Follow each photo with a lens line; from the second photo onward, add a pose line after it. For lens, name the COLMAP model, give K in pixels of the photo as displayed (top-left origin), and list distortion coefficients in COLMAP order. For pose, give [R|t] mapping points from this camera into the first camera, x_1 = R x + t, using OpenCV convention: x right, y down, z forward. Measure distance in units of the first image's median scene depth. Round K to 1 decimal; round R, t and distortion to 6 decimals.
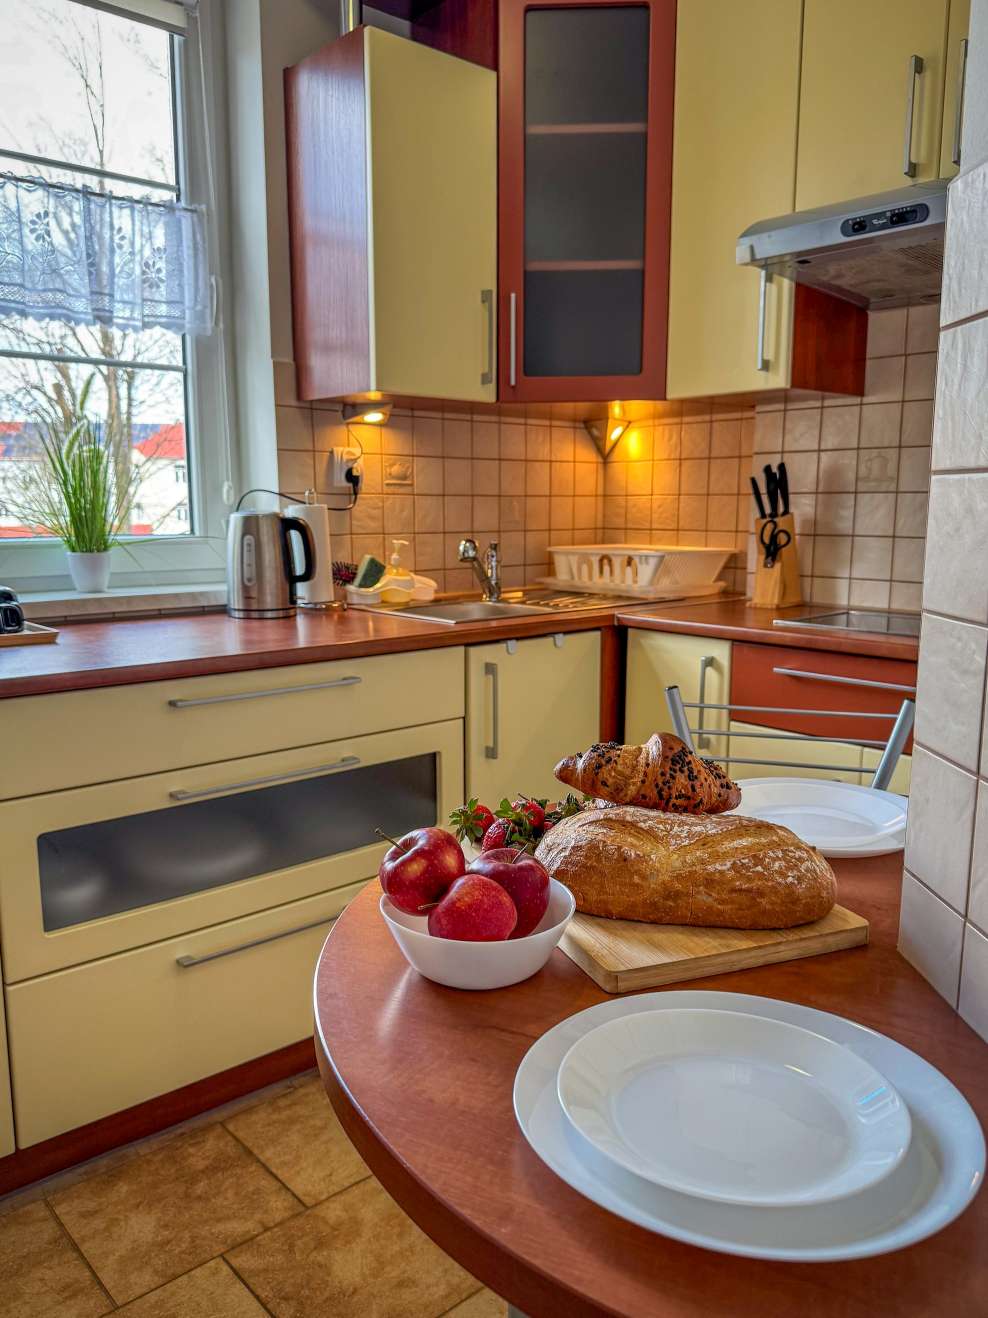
lens RADIAL K [[949.0, 0, 494.0], [0, 949.0, 659.0], [0, 0, 1]] dist [0.059129, -0.047746]
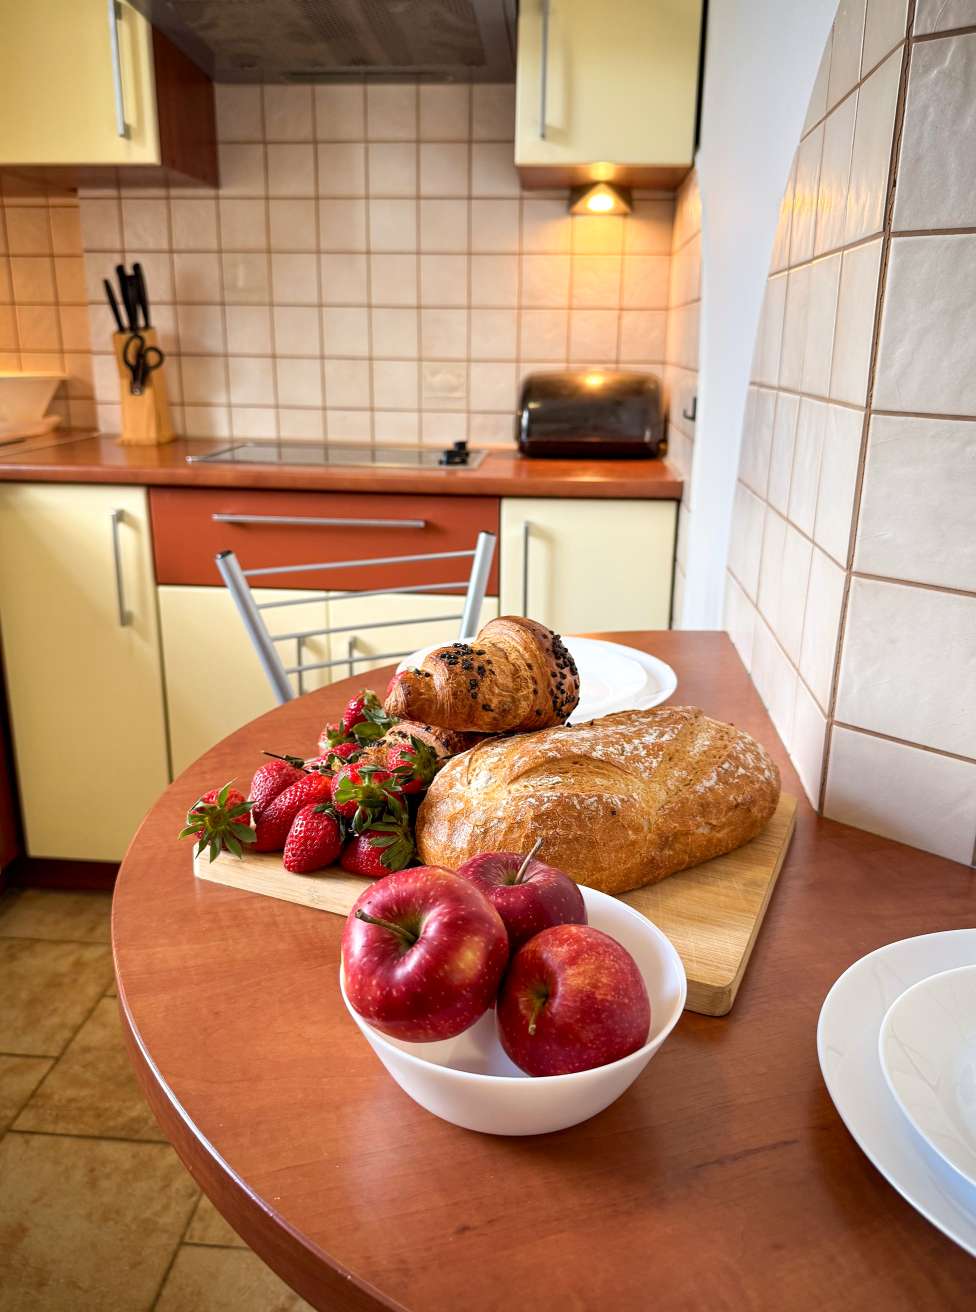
lens RADIAL K [[1005.2, 0, 489.6], [0, 1005.2, 636.9], [0, 0, 1]] dist [0.005747, -0.080595]
pose [[0.721230, -0.183158, 0.668043, -0.109824], [0.091613, 0.981159, 0.170099, -0.011203], [-0.686611, -0.061479, 0.724421, 0.163584]]
